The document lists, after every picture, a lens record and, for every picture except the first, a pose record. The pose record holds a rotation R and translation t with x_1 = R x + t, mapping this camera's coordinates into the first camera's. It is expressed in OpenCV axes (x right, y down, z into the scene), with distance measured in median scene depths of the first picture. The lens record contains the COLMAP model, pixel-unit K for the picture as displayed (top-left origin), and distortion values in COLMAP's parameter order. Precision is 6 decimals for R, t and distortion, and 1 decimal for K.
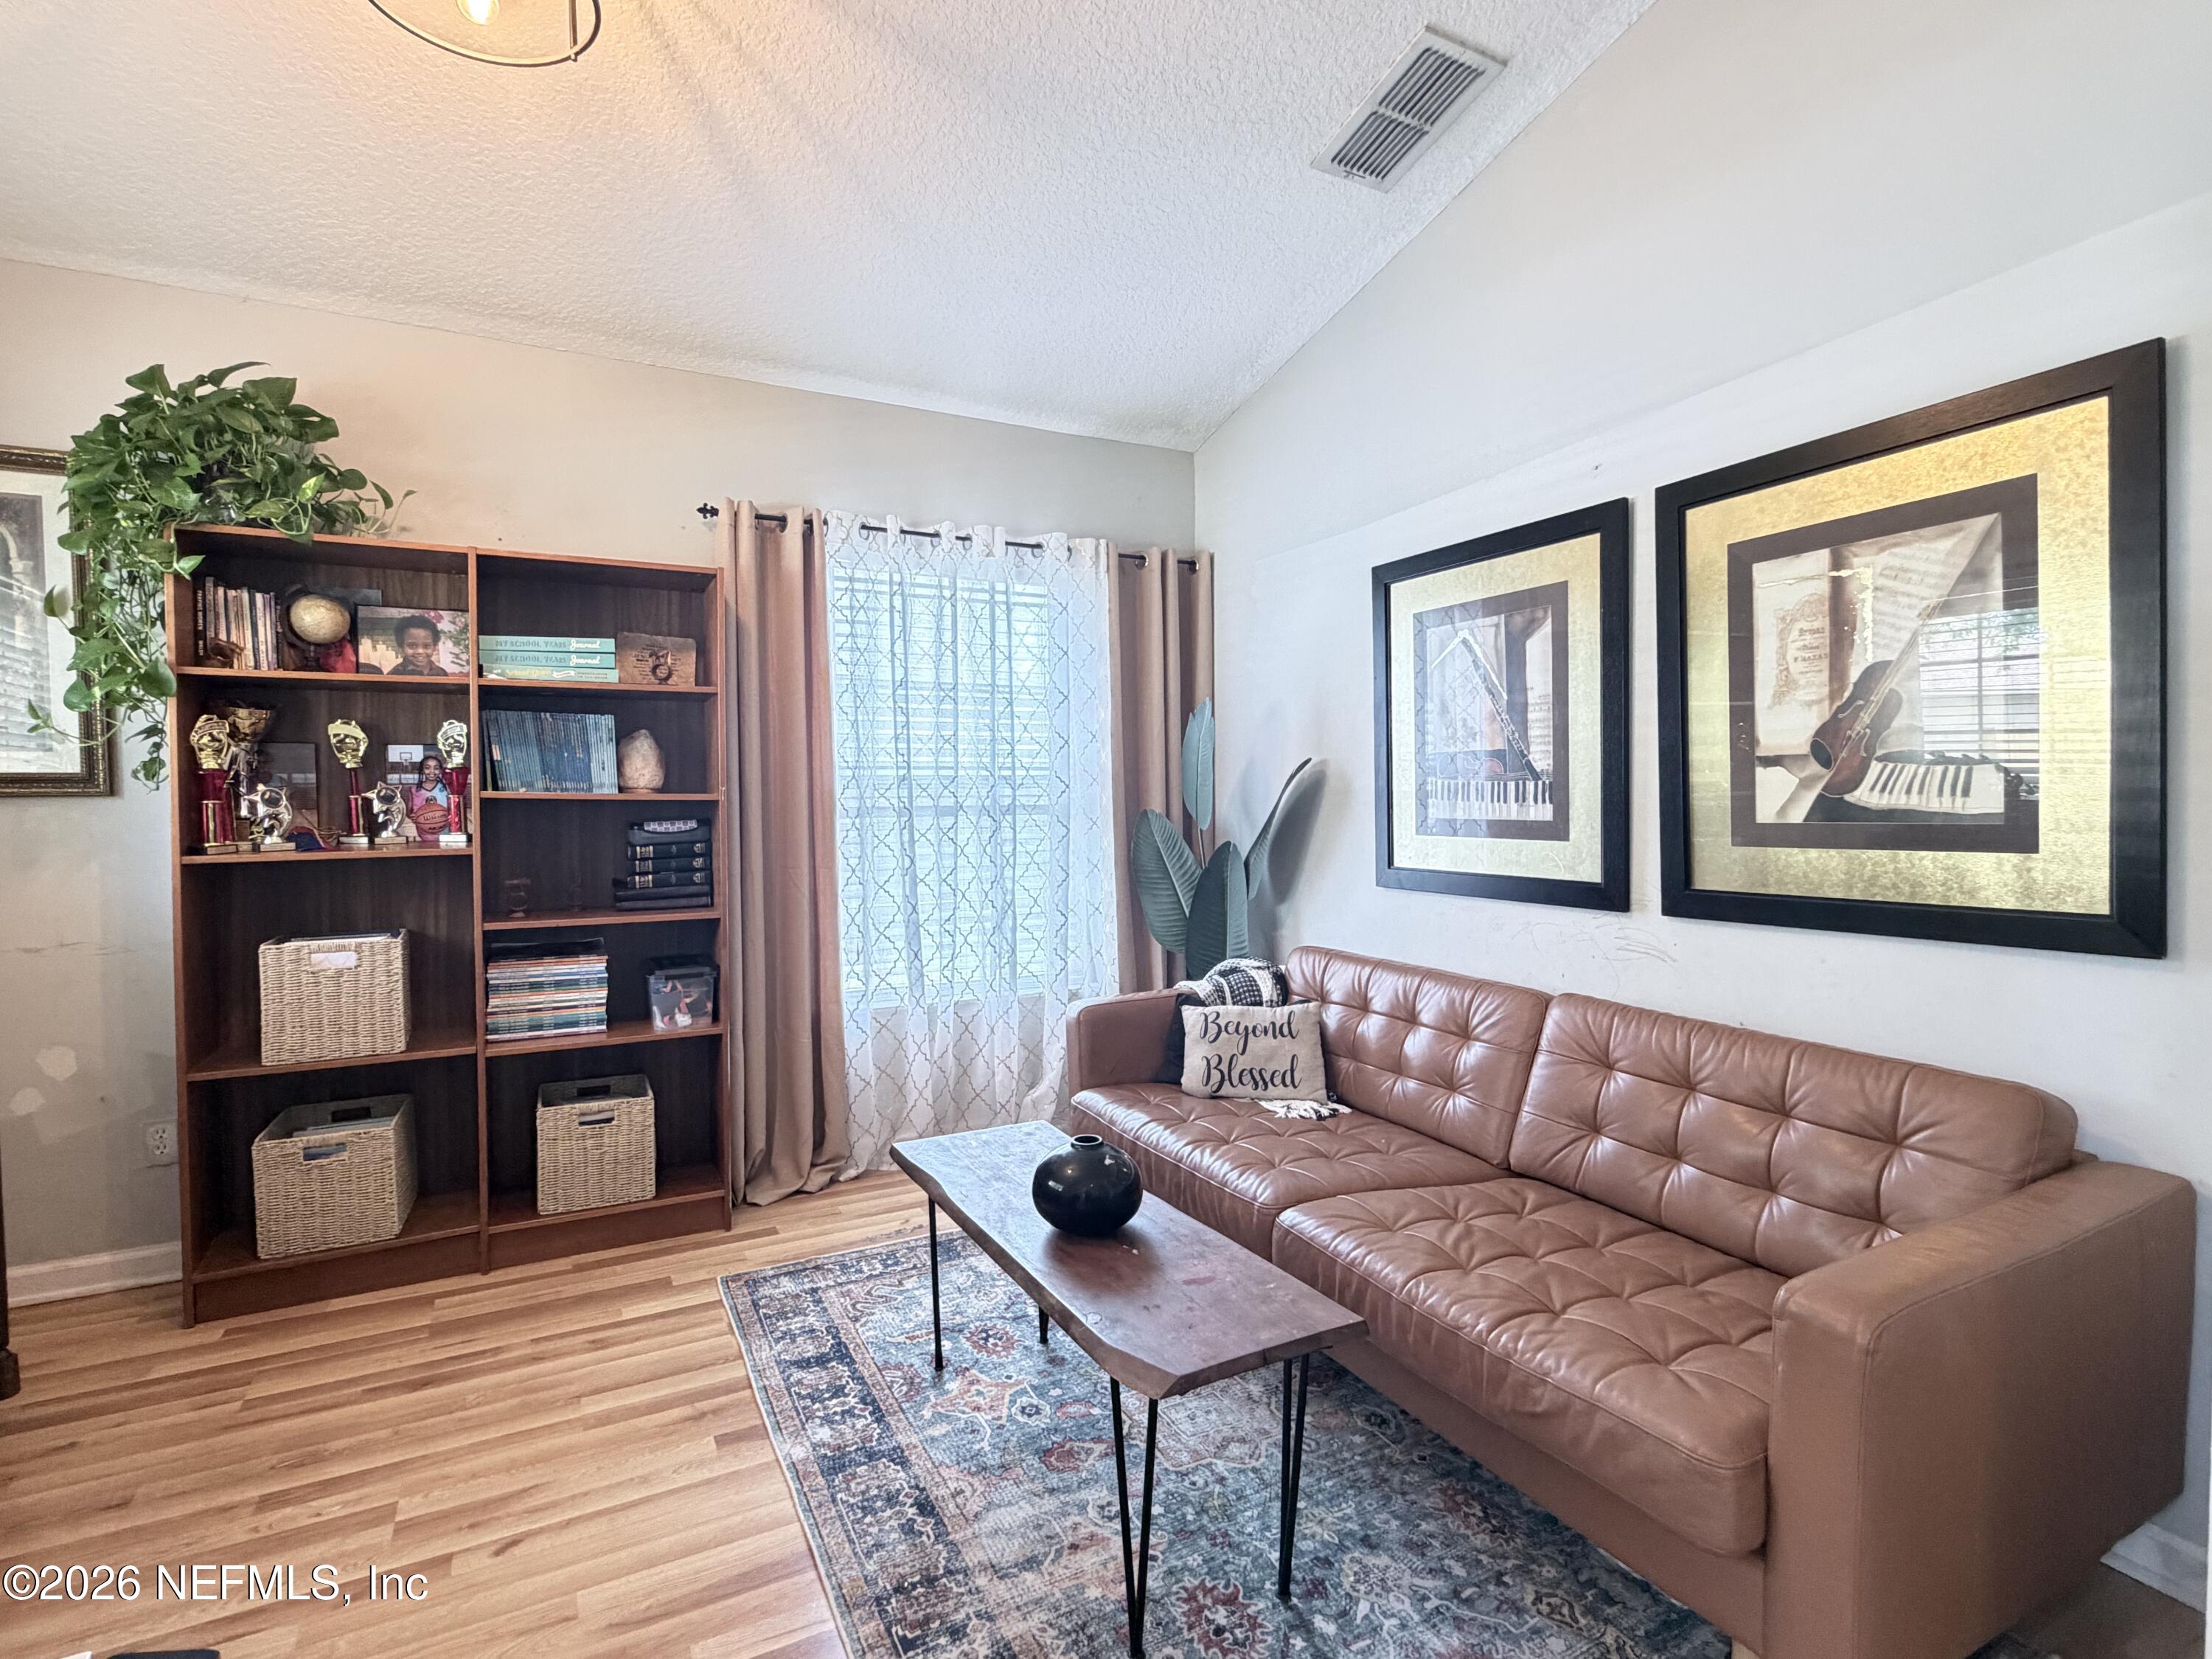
lens RADIAL K [[1084.6, 0, 1101.4], [0, 1084.6, 828.5], [0, 0, 1]] dist [-0.003661, -0.000251]
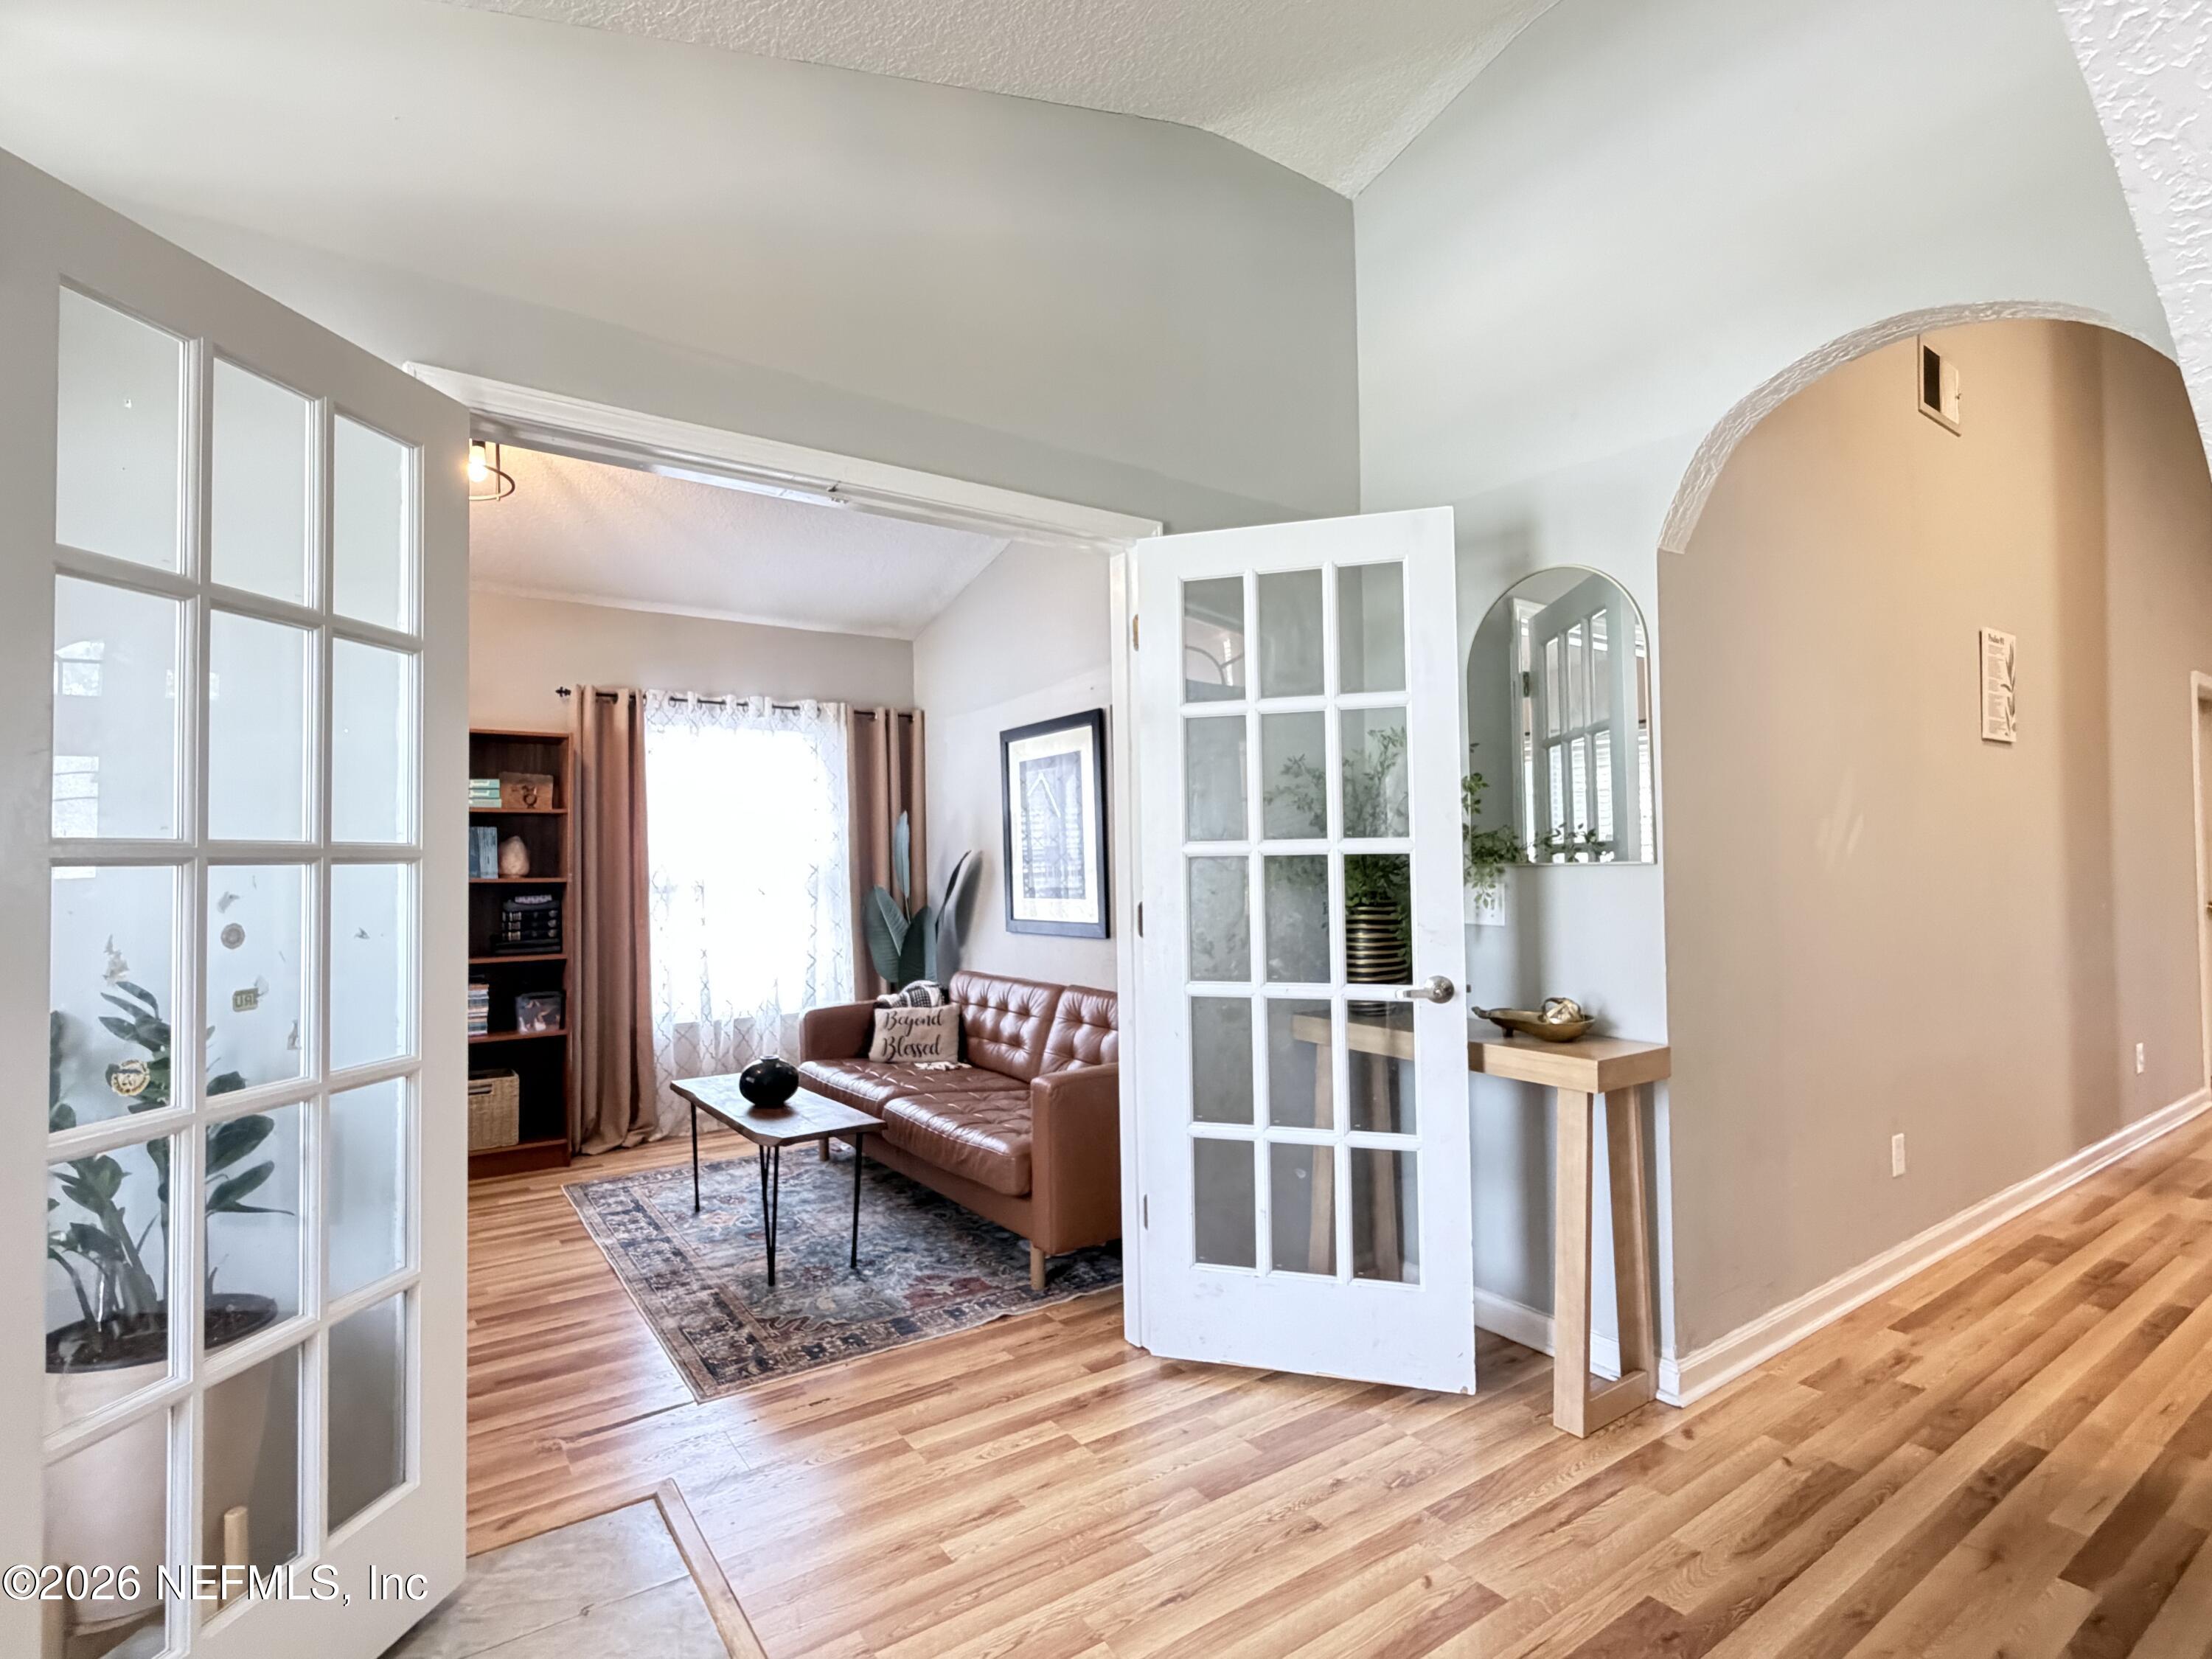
lens RADIAL K [[1084.6, 0, 1105.1], [0, 1084.6, 828.6], [0, 0, 1]] dist [-0.003661, -0.000251]
pose [[0.991939, -0.006744, 0.126536, 0.219723], [0.015767, 0.997392, -0.070439, 0.019622], [-0.125731, 0.071866, 0.989458, -0.651484]]
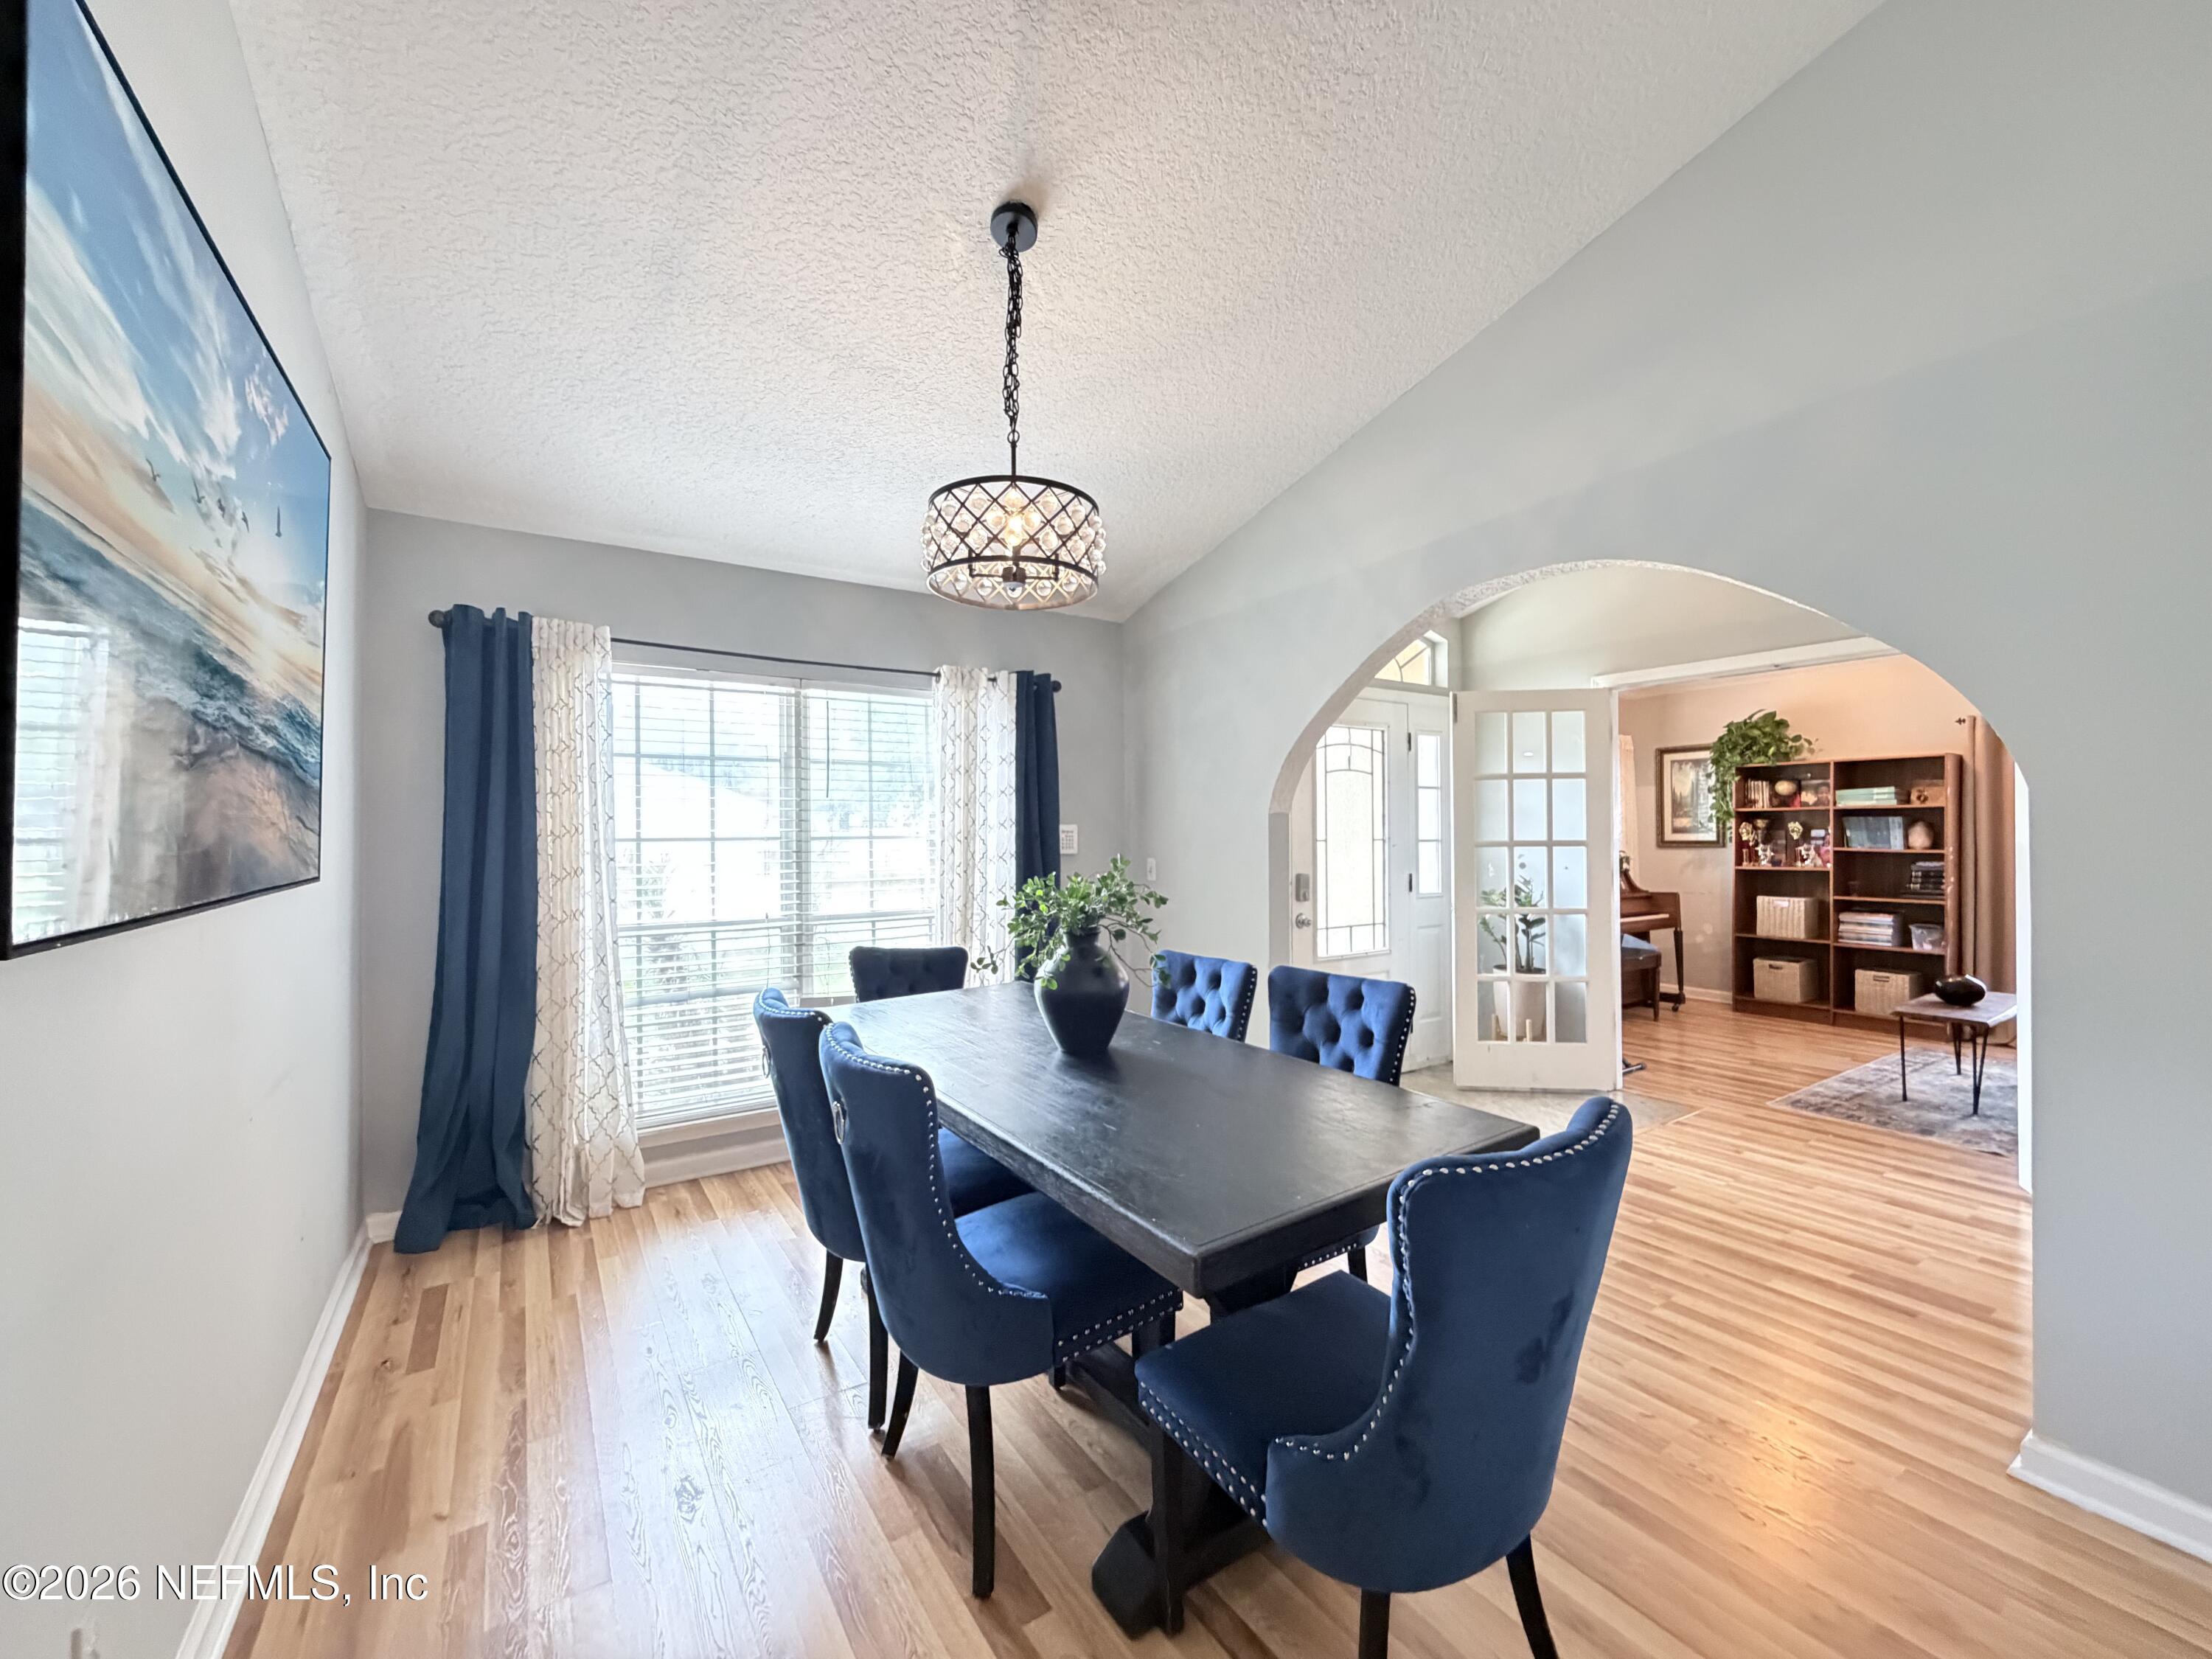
lens RADIAL K [[883.6, 0, 1098.8], [0, 883.6, 831.3], [0, 0, 1]] dist [0.003397, 0.000182]
pose [[0.087517, -0.002389, -0.996160, 1.411543], [-0.035622, 0.999350, -0.005526, 0.002157], [0.995526, 0.035969, 0.087375, -0.990317]]
